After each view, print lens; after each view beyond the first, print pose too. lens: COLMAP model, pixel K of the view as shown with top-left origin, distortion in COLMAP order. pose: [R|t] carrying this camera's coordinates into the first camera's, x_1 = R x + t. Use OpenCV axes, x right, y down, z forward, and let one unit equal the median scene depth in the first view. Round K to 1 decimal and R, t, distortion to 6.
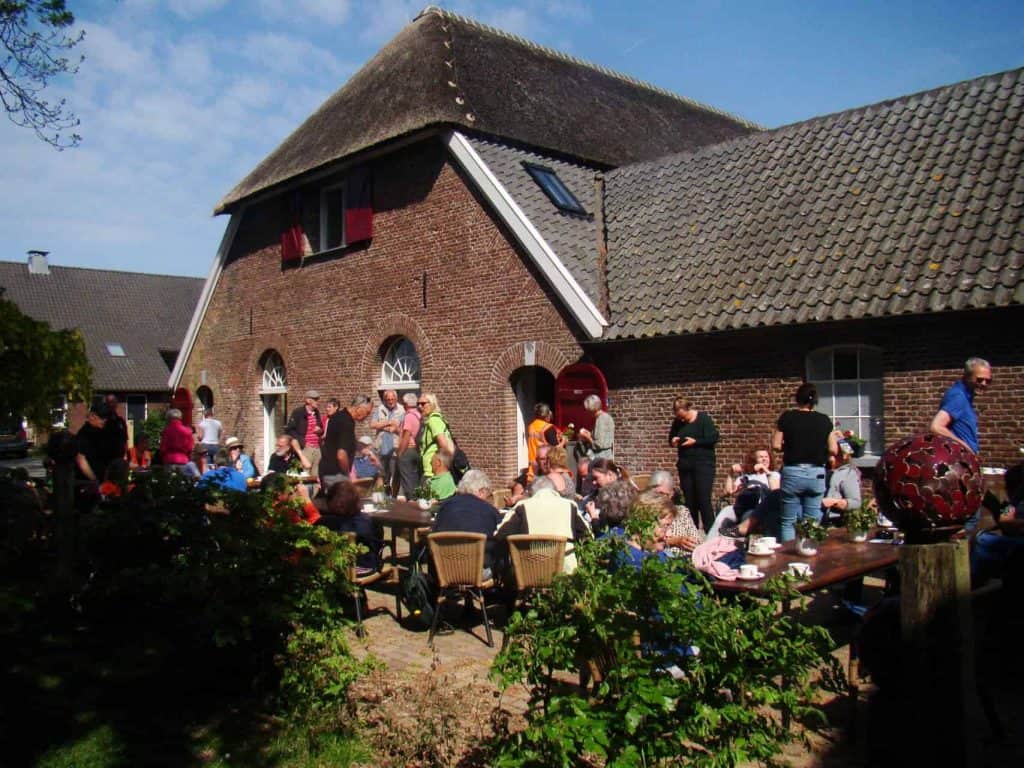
lens RADIAL K [[940.1, 0, 512.0], [0, 940.1, 384.0], [0, 0, 1]] dist [-0.146767, 0.136588]
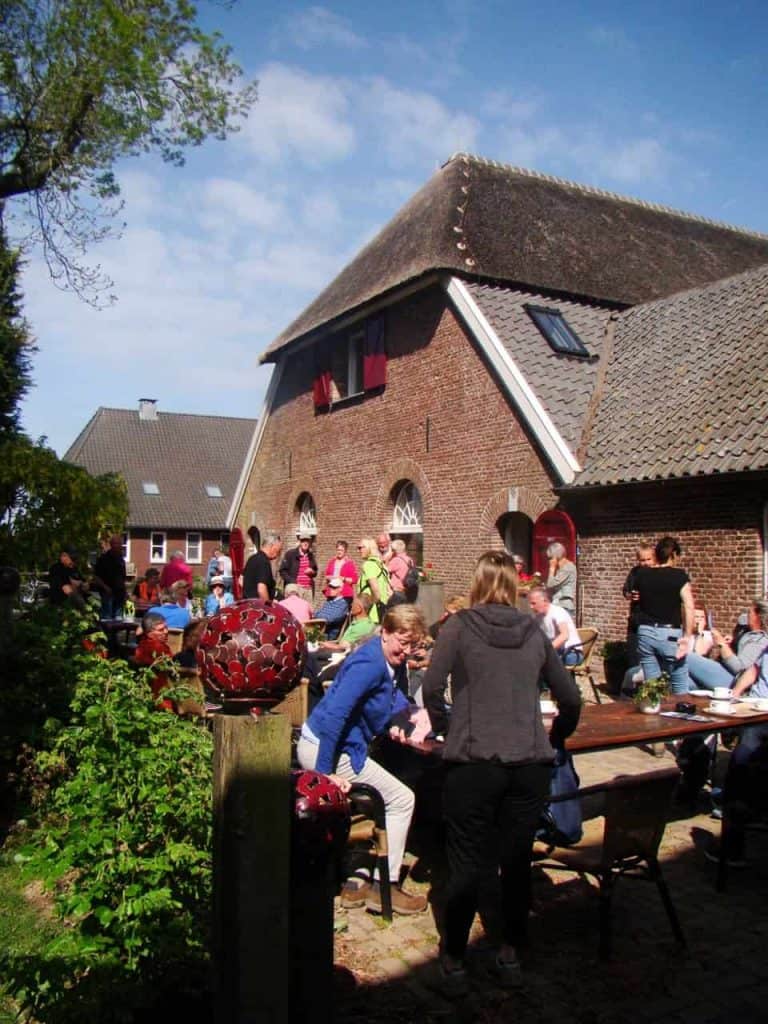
lens RADIAL K [[940.1, 0, 384.0], [0, 940.1, 512.0], [0, 0, 1]] dist [-0.146767, 0.136588]
pose [[0.965330, 0.013123, -0.260701, 0.128015], [-0.017174, 0.999764, -0.013269, -0.003661], [0.260466, 0.017287, 0.965328, 0.016627]]
